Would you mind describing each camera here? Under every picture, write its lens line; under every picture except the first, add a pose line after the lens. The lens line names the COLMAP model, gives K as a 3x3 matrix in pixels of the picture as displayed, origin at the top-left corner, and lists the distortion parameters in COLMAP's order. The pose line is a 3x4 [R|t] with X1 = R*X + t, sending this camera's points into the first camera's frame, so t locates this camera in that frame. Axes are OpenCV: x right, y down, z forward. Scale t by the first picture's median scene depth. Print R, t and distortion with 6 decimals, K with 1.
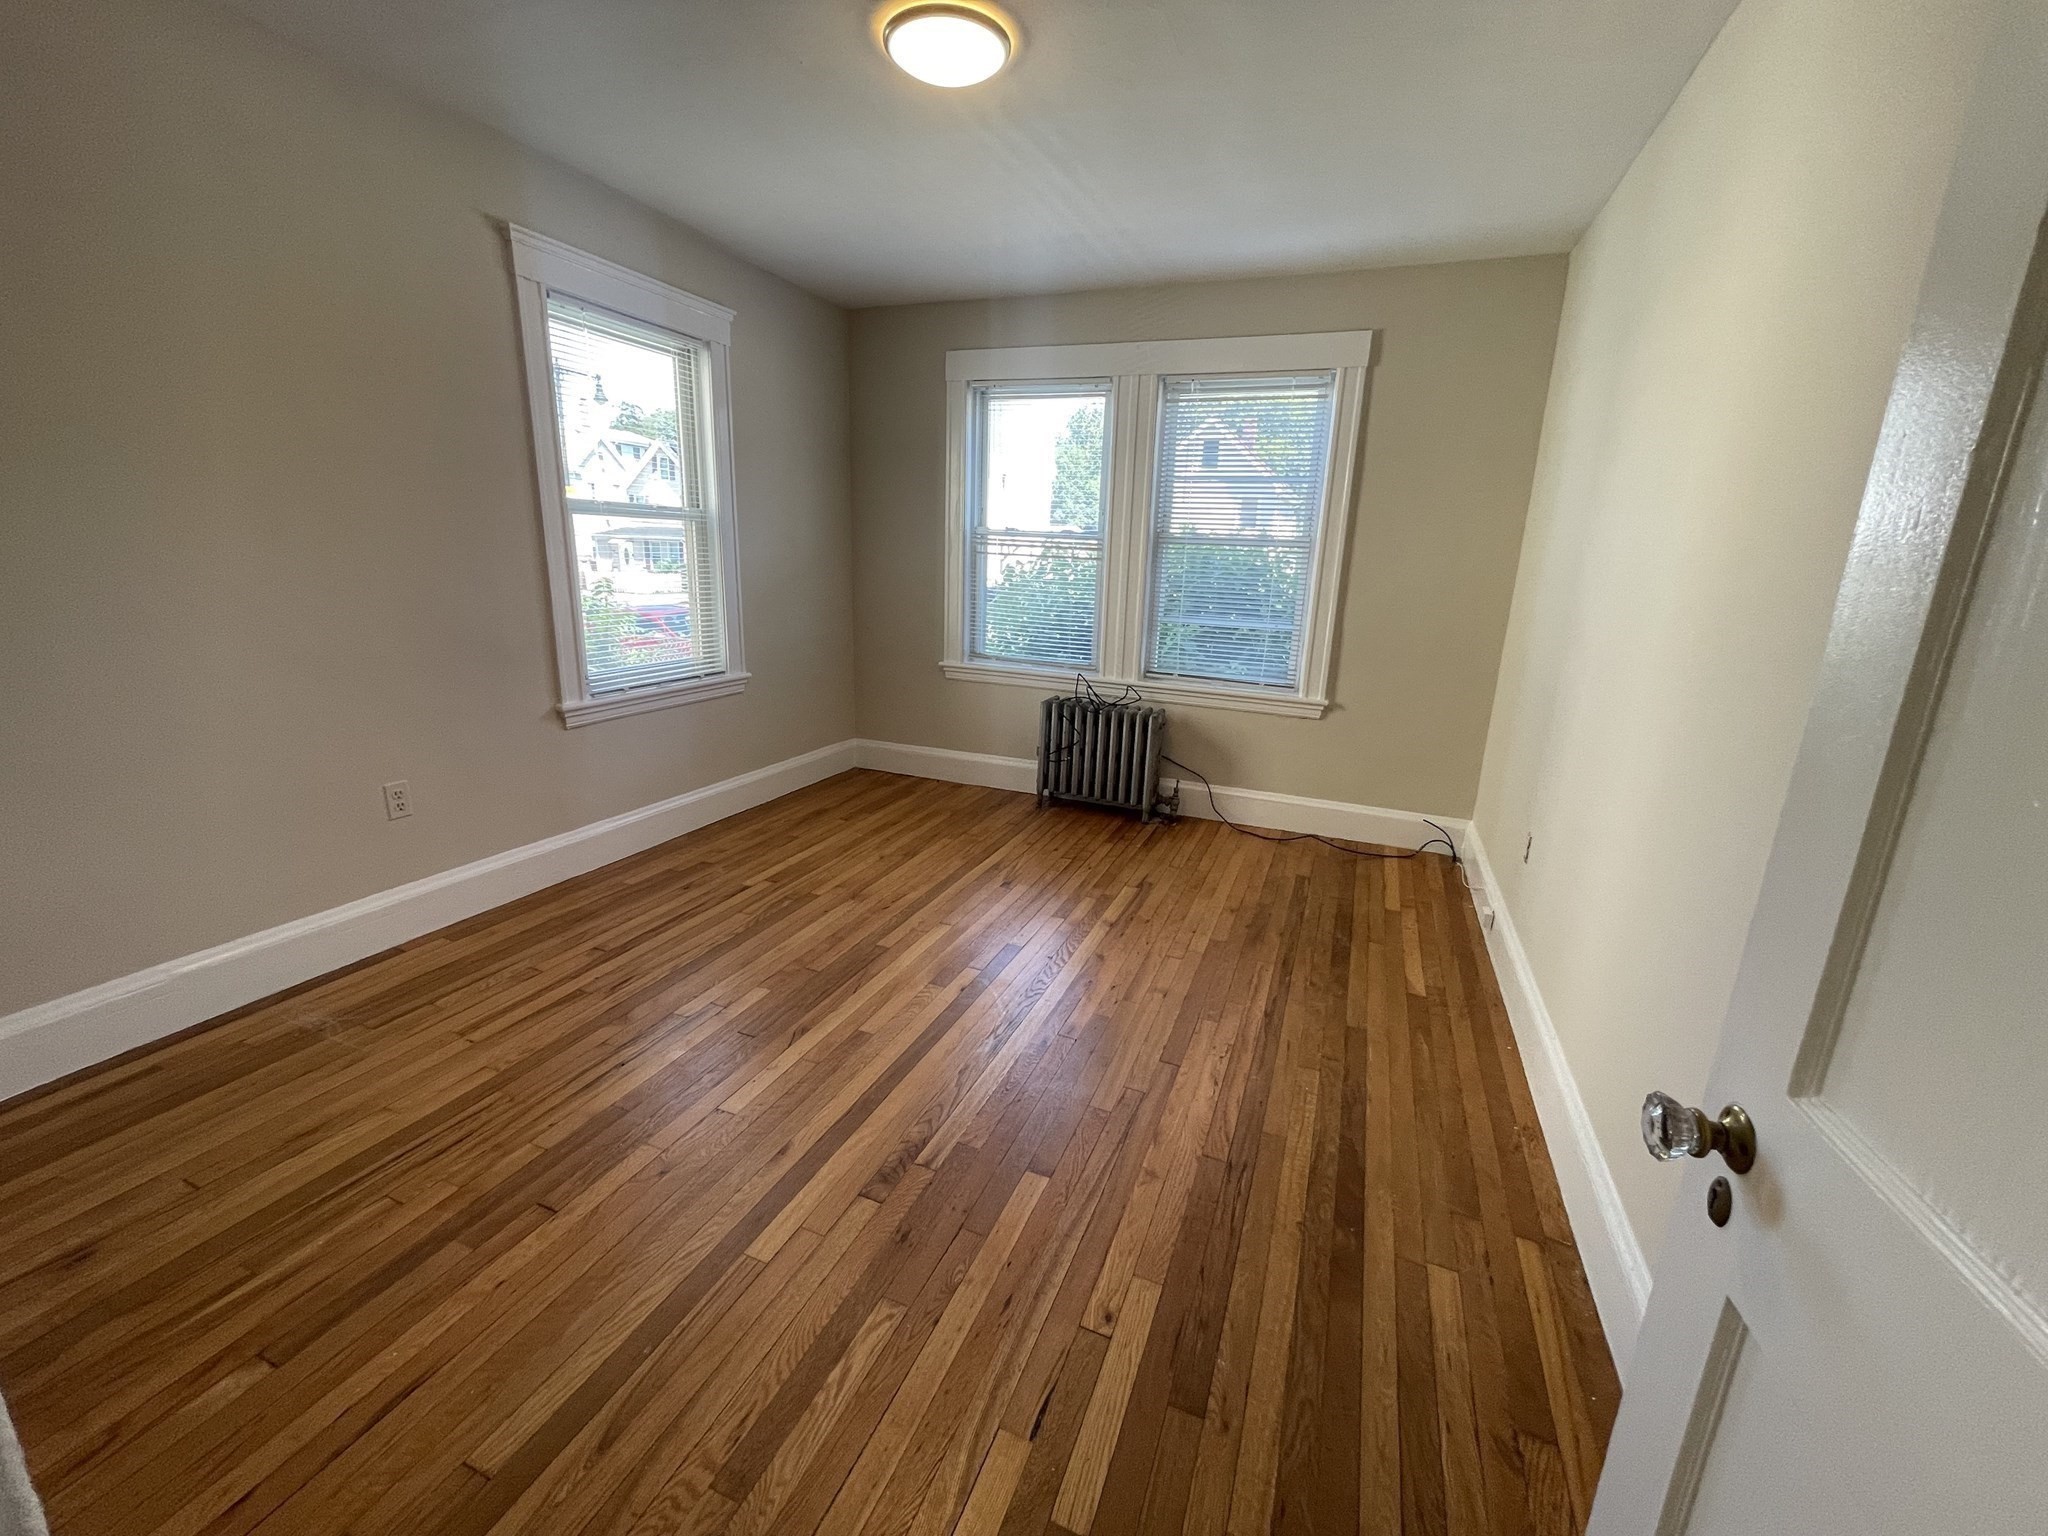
lens RADIAL K [[829.4, 0, 1024.2], [0, 829.4, 761.4], [0, 0, 1]] dist [-0.002998, 0.000062]
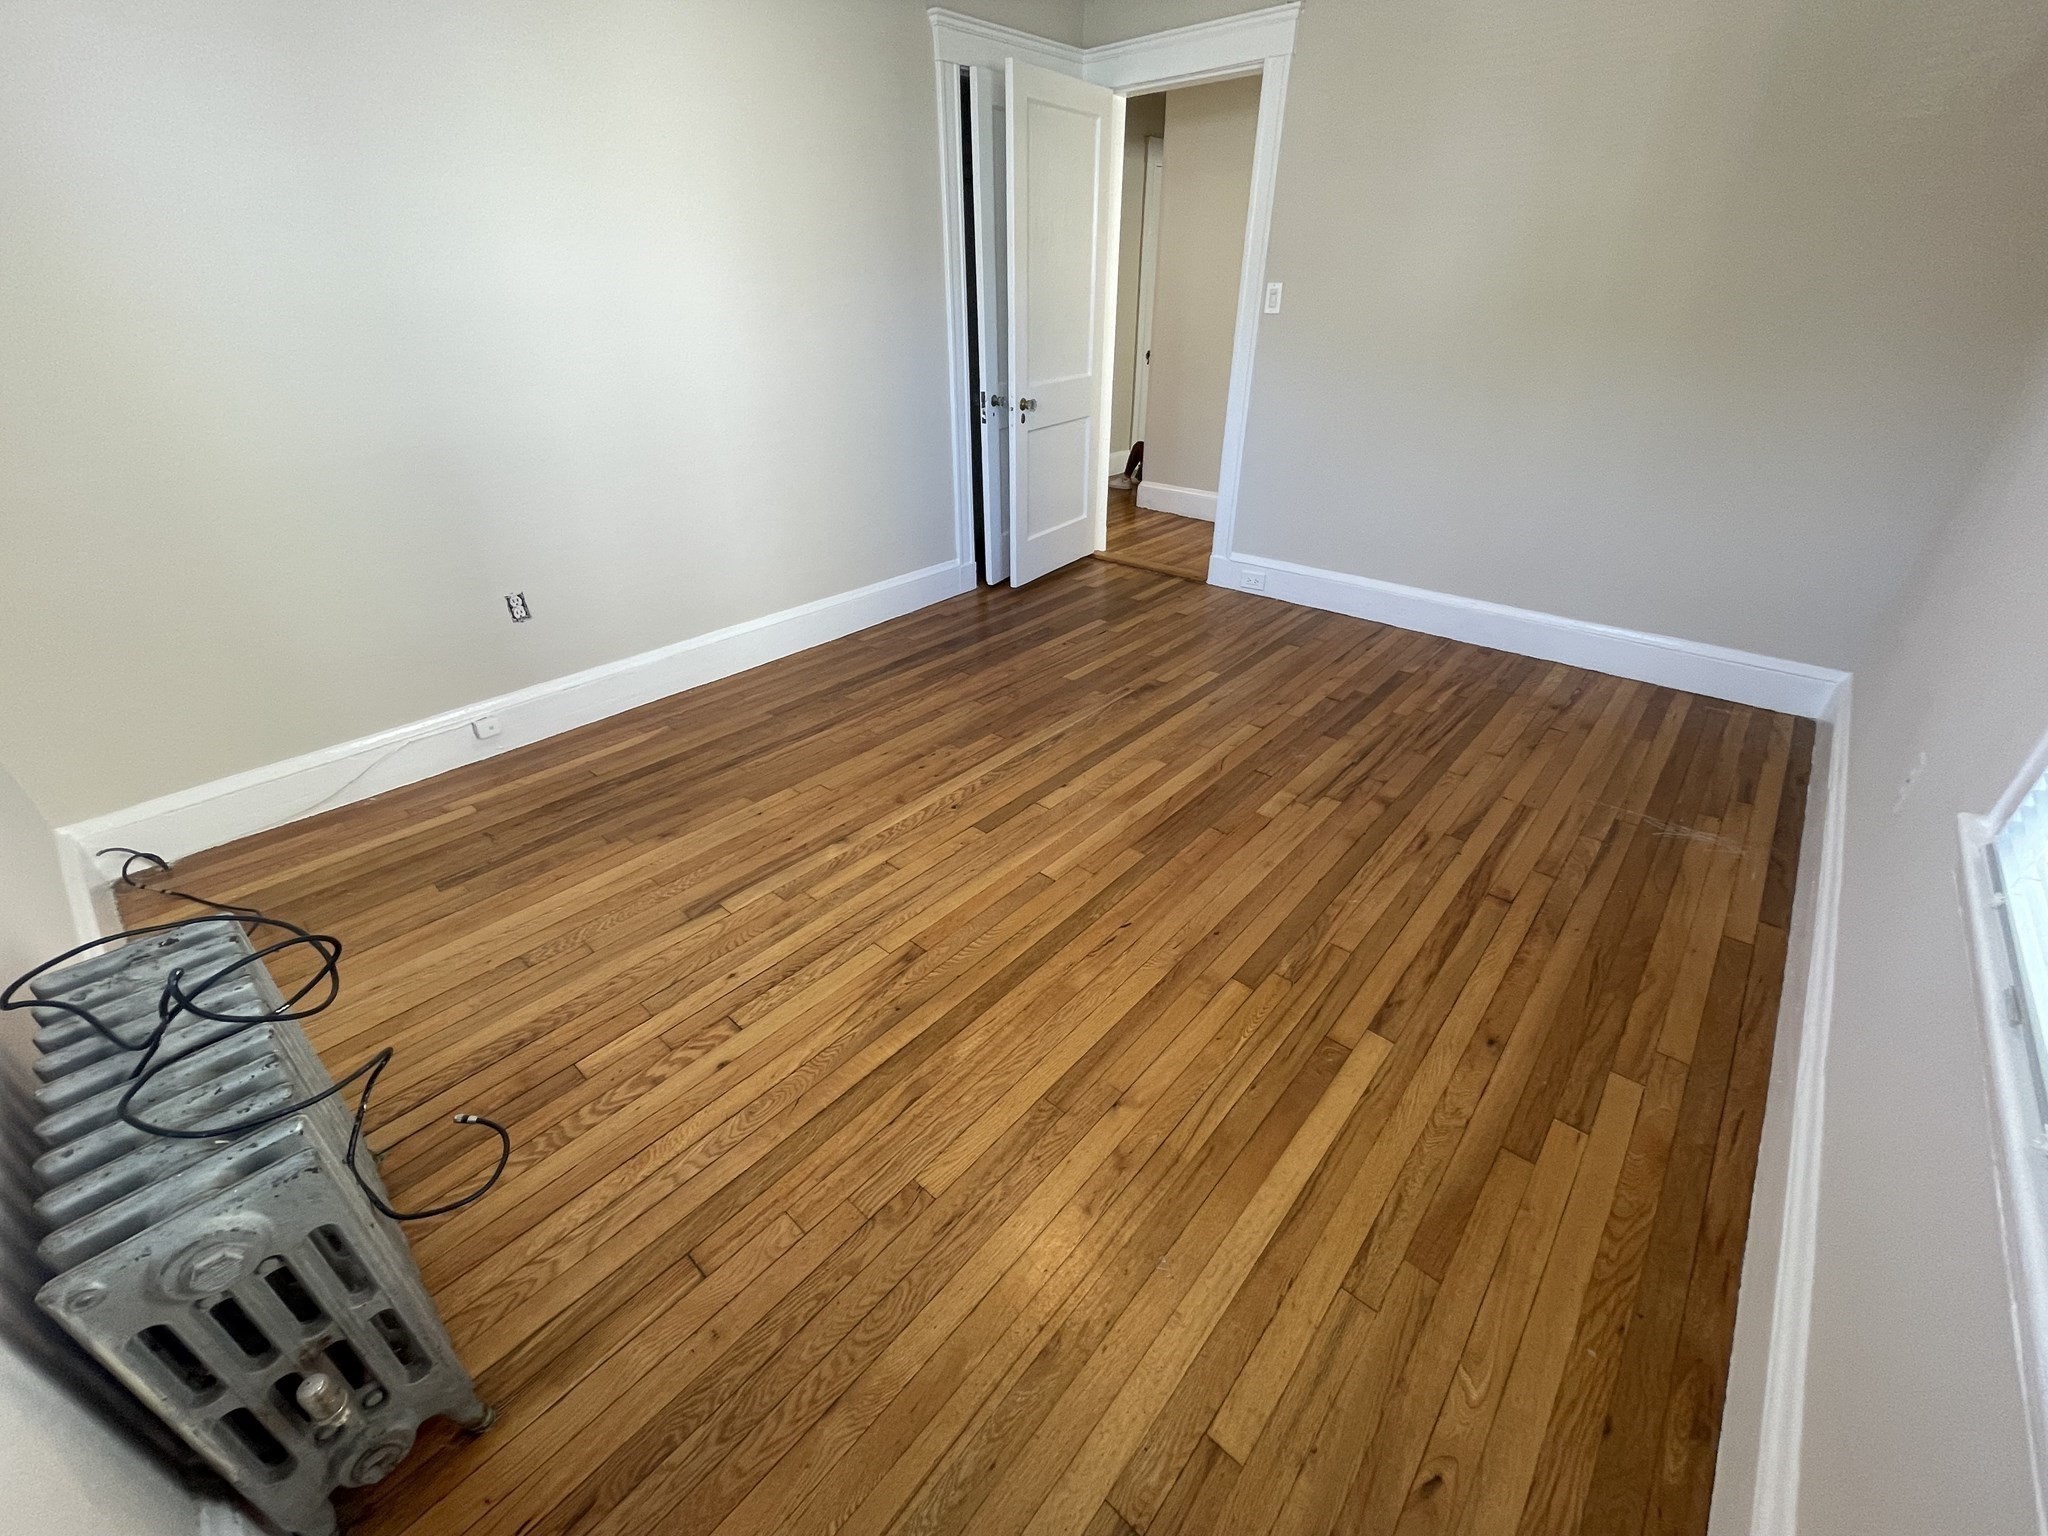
lens RADIAL K [[829.4, 0, 1023.1], [0, 829.4, 765.5], [0, 0, 1]] dist [-0.002998, 0.000062]
pose [[-0.943034, -0.193894, 0.270355, -0.274504], [0.053829, 0.712988, 0.699107, -0.420434], [-0.328313, 0.673835, -0.661934, 1.555084]]
